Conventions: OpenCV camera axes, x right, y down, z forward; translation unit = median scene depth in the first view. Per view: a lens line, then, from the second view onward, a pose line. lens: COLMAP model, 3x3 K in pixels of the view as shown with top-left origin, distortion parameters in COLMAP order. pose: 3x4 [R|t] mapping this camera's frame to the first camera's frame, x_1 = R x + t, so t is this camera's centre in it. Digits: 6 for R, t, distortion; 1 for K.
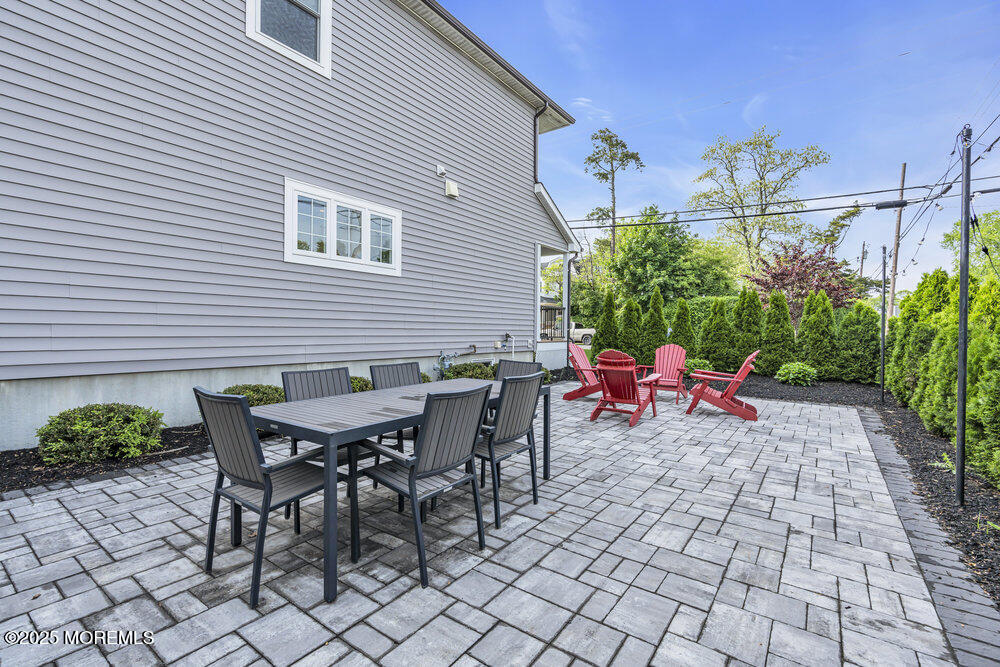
lens RADIAL K [[451.7, 0, 503.8], [0, 451.7, 328.4], [0, 0, 1]] dist [-0.000205, 0.000107]
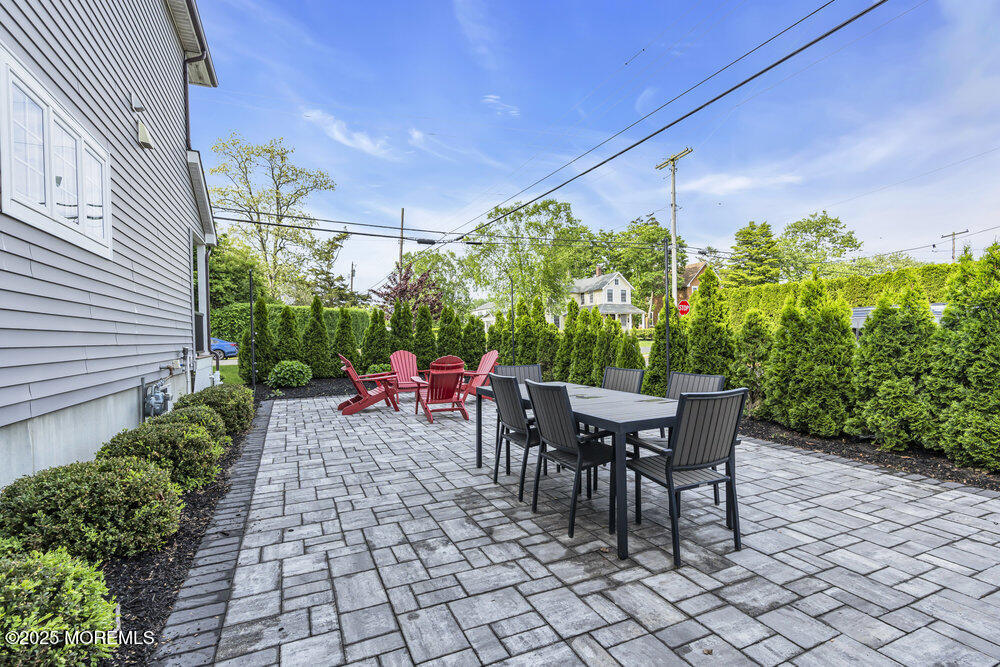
lens RADIAL K [[468.4, 0, 500.0], [0, 468.4, 333.5], [0, 0, 1]] dist [-0.000850, -0.000125]
pose [[0.495728, -0.017466, 0.868302, -1.266285], [0.022823, 0.999714, 0.007079, -0.022285], [-0.868178, 0.016308, 0.495985, 0.561260]]
